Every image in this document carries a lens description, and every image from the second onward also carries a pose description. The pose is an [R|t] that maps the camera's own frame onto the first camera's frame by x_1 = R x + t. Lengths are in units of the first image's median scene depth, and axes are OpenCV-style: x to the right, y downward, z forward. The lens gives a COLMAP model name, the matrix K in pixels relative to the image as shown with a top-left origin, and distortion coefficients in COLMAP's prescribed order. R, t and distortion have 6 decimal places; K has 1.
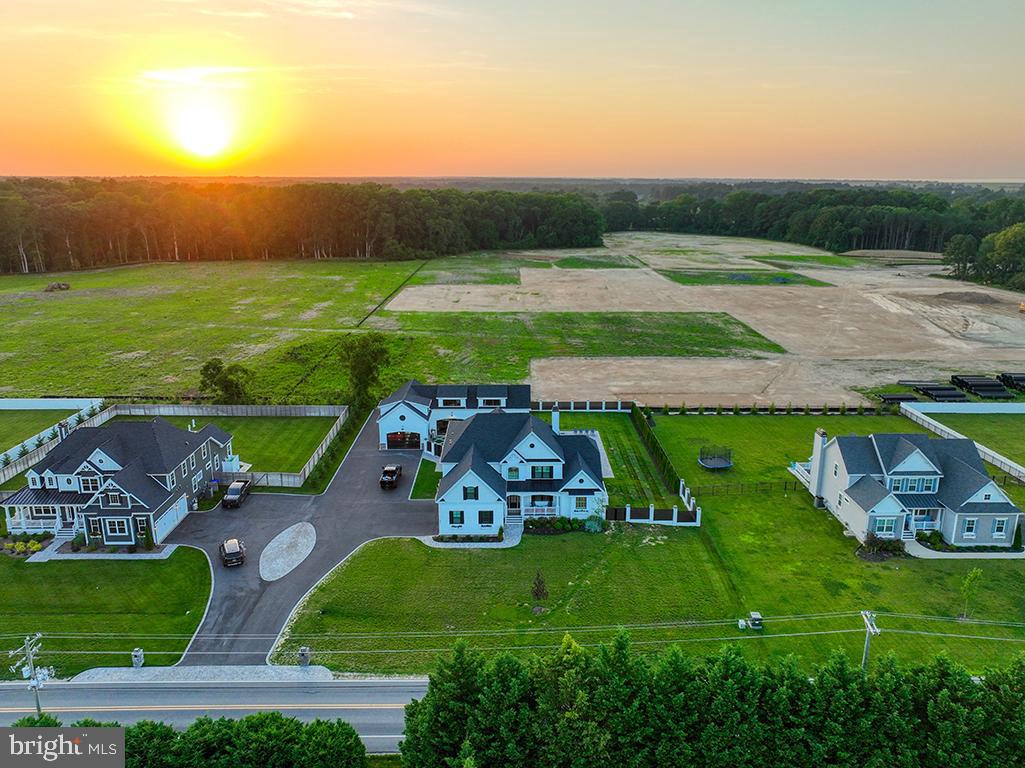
lens RADIAL K [[761.4, 0, 513.8], [0, 761.4, 381.7], [0, 0, 1]] dist [0.003825, 0.001705]
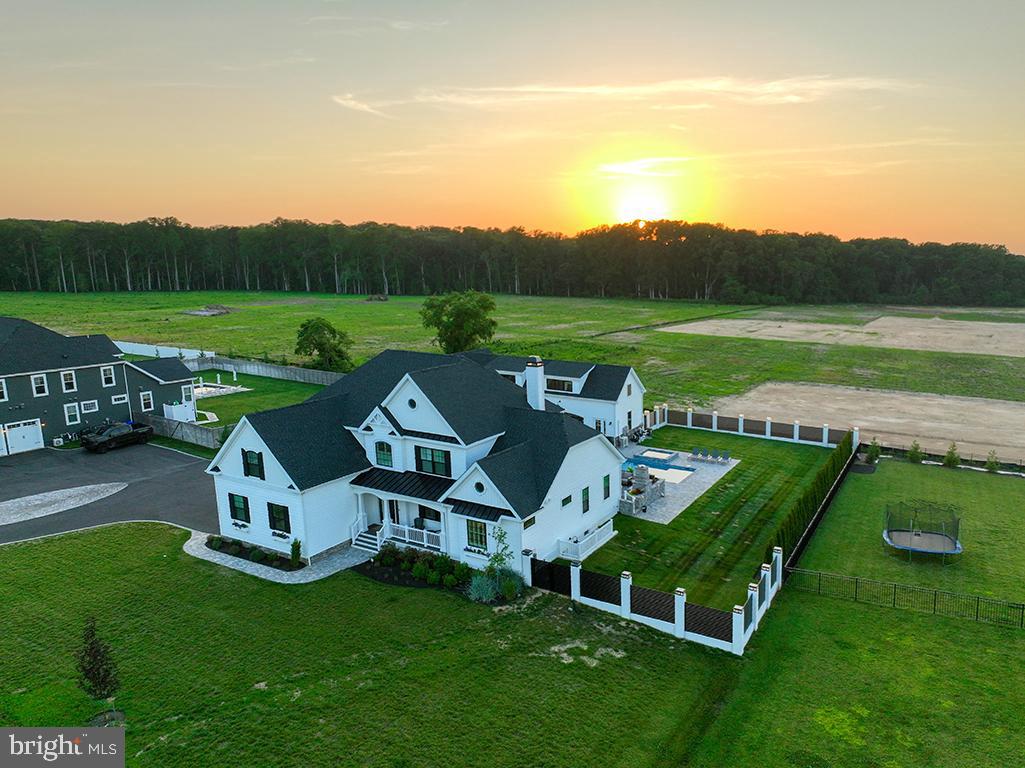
lens RADIAL K [[747.2, 0, 520.1], [0, 747.2, 474.1], [0, 0, 1]] dist [-0.001661, 0.000258]
pose [[0.862309, 0.154084, -0.482370, 0.317256], [-0.146586, 0.987751, 0.053475, 0.093412], [0.484701, 0.024597, 0.874334, 0.605568]]
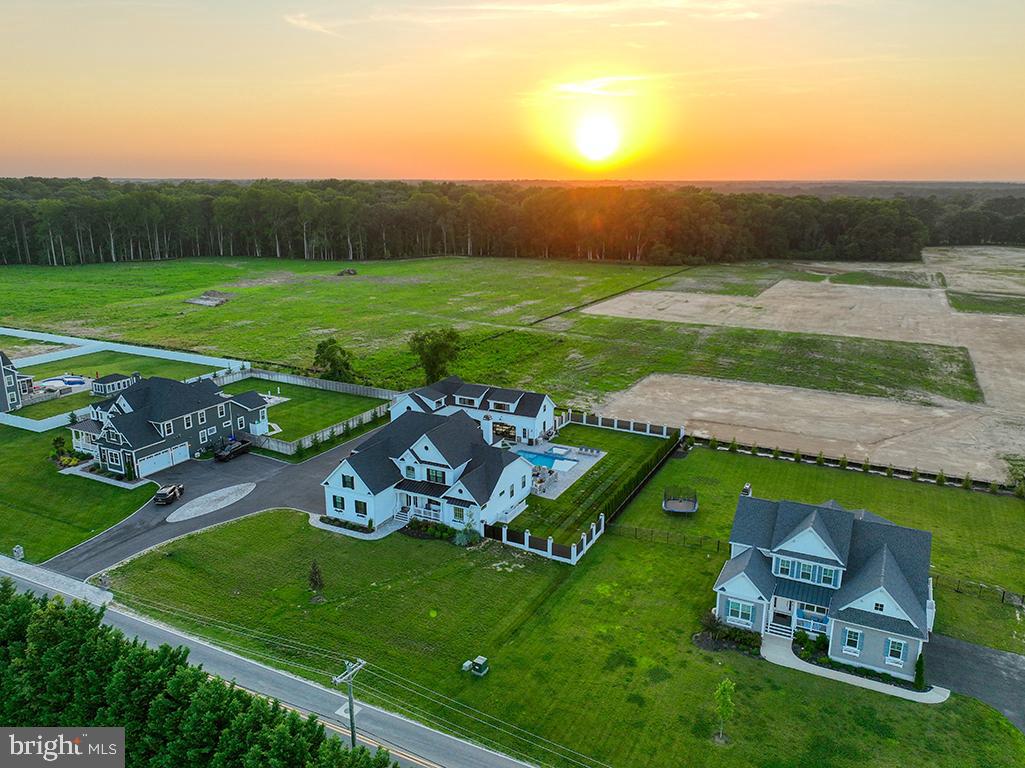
lens RADIAL K [[761.4, 0, 513.8], [0, 761.4, 381.7], [0, 0, 1]] dist [0.003825, 0.001705]
pose [[0.888606, 0.119106, -0.442938, 0.556592], [-0.120965, 0.992362, 0.024171, -0.040962], [0.442434, 0.032101, 0.896226, 0.143918]]
